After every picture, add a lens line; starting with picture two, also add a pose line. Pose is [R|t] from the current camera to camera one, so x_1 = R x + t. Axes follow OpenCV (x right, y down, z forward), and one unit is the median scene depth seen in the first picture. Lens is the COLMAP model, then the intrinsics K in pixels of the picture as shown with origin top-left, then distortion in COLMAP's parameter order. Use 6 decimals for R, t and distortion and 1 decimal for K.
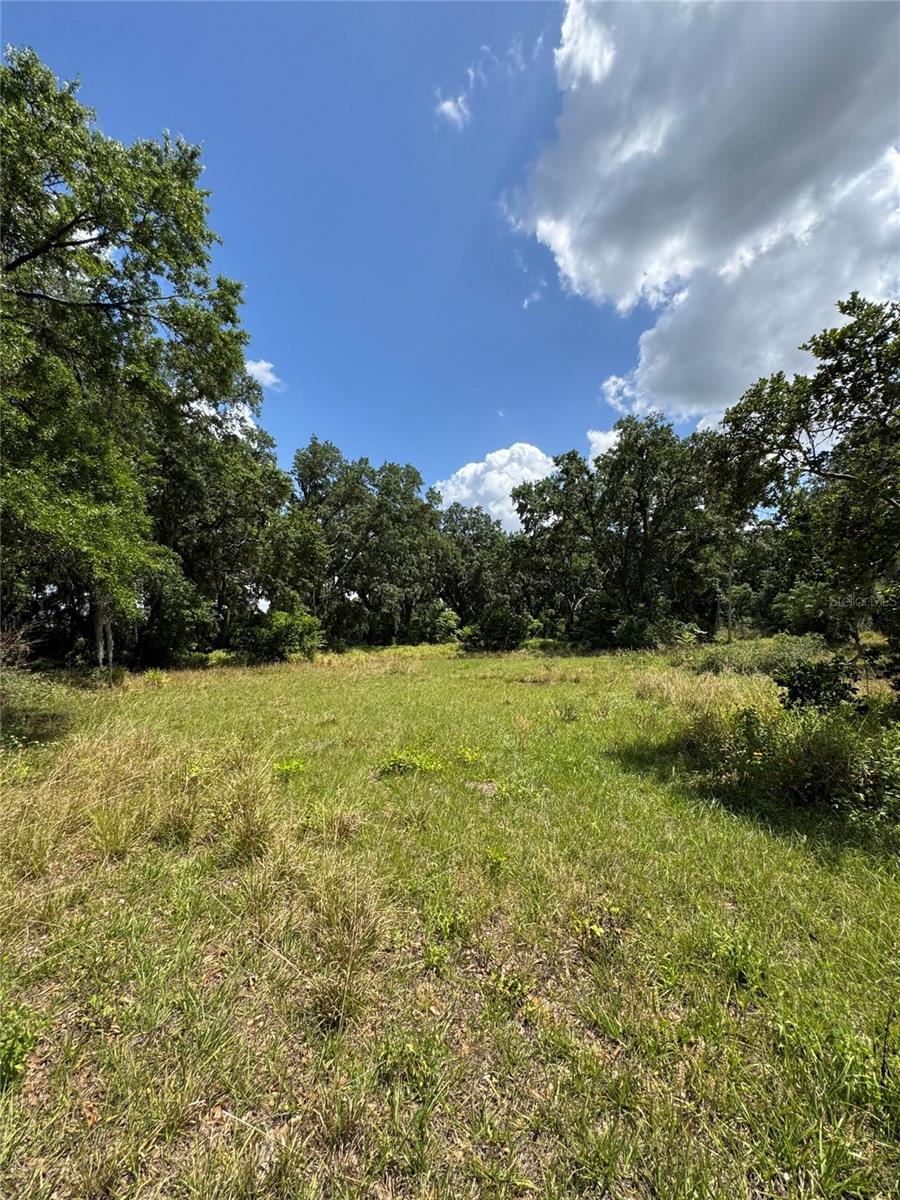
lens RADIAL K [[486.5, 0, 450.0], [0, 486.5, 600.0], [0, 0, 1]] dist [-0.000370, -0.000113]
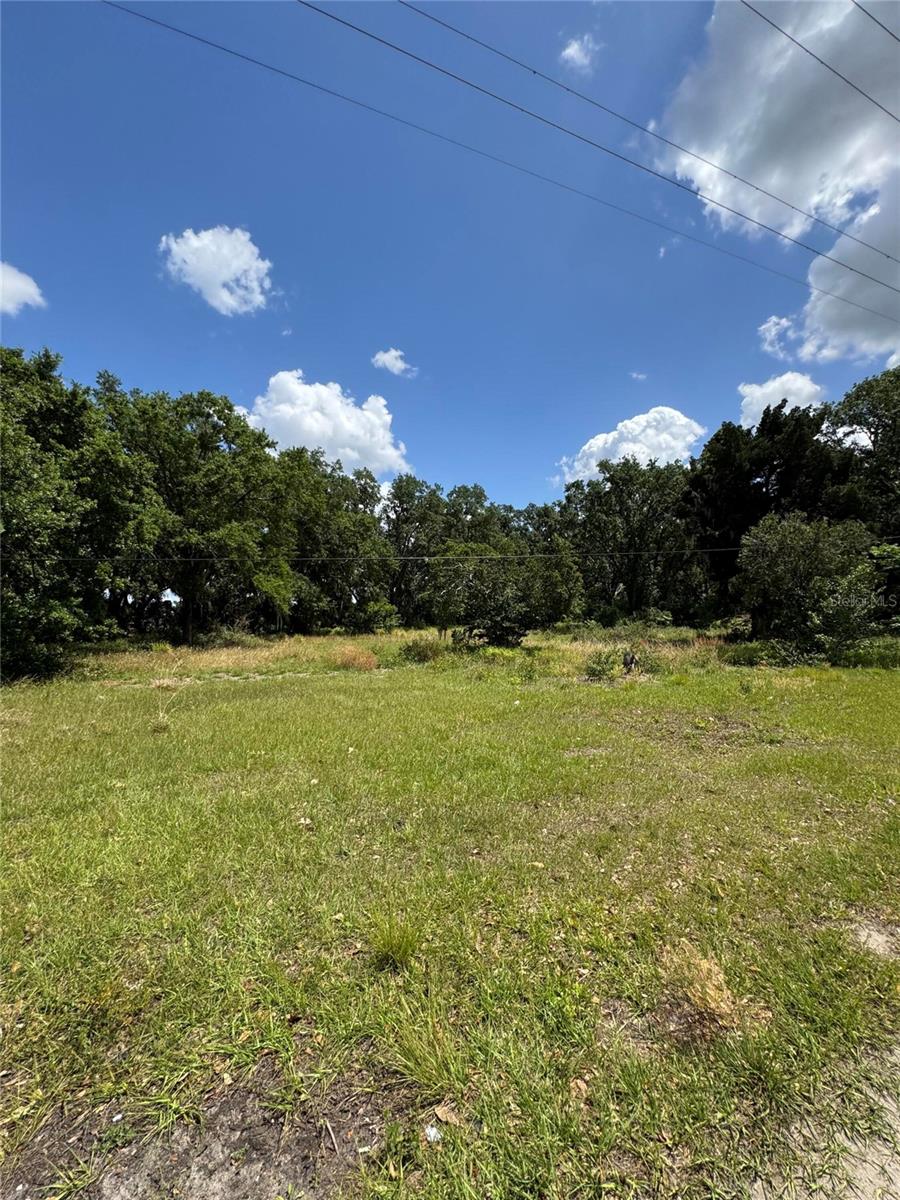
lens RADIAL K [[486.5, 0, 450.0], [0, 486.5, 600.0], [0, 0, 1]] dist [-0.000370, -0.000113]
pose [[0.967192, -0.000057, -0.254048, 0.294183], [0.010559, 0.999145, 0.039973, -0.043474], [0.253829, -0.041344, 0.966365, -0.452058]]
